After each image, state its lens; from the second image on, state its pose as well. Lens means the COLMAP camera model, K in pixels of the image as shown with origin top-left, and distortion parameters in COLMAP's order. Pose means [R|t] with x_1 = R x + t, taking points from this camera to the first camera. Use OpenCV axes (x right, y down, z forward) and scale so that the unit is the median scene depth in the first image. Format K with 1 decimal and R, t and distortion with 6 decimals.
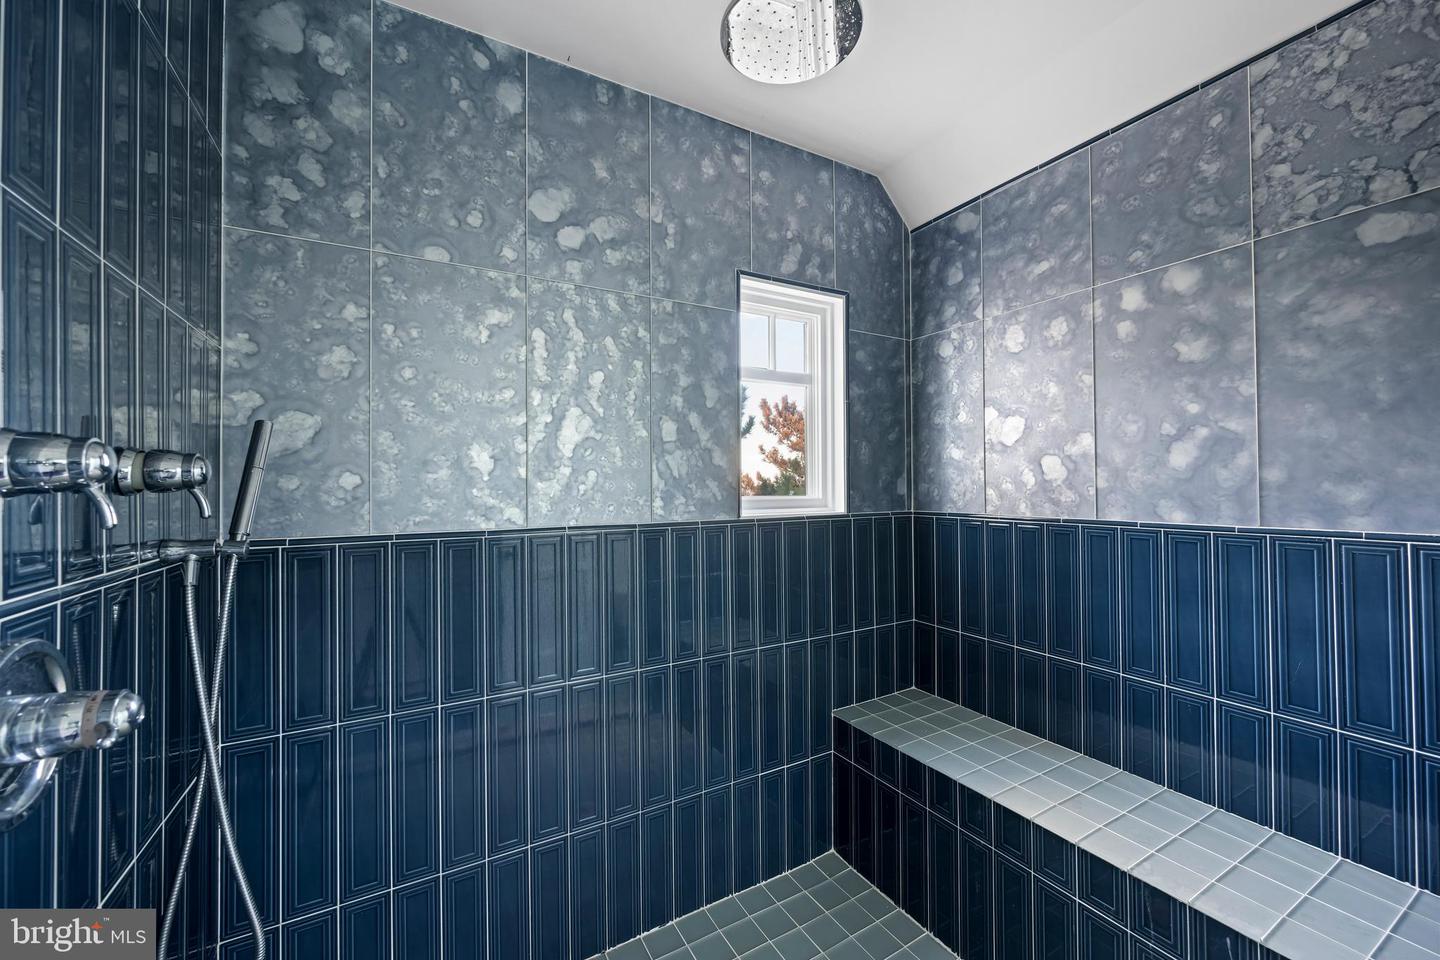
lens RADIAL K [[561.8, 0, 716.6], [0, 561.8, 480.2], [0, 0, 1]] dist [-0.001595, -0.000210]
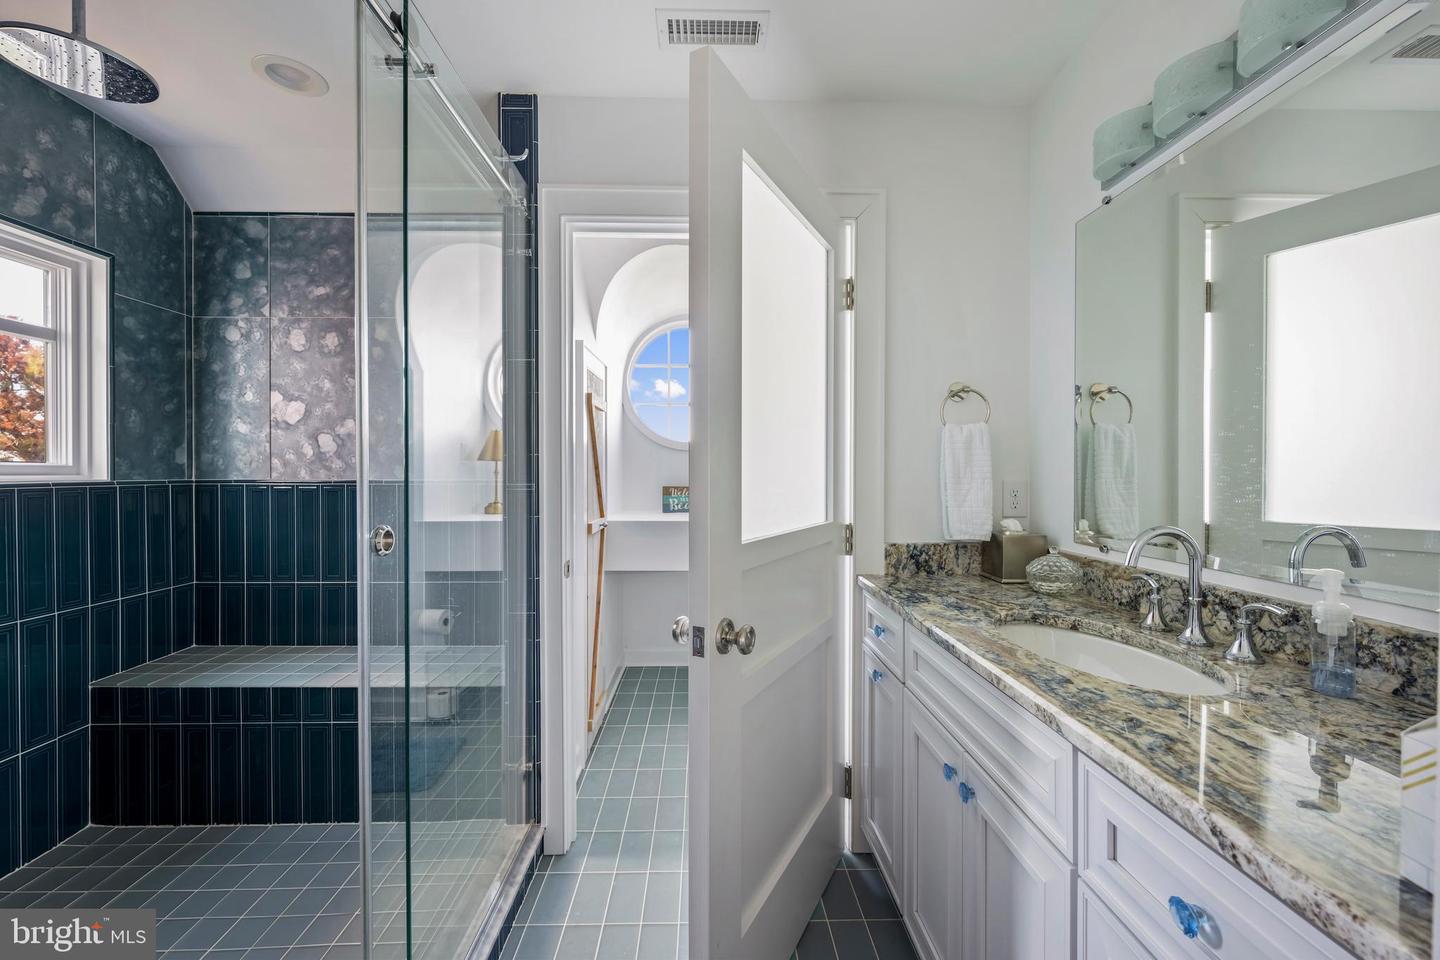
lens RADIAL K [[593.2, 0, 717.4], [0, 593.2, 475.3], [0, 0, 1]] dist [-0.000898, 0.000588]
pose [[0.478543, 0.001220, 0.878063, -0.175154], [-0.013240, 0.999895, 0.005827, 0.030215], [-0.877964, -0.014414, 0.478509, -0.438704]]
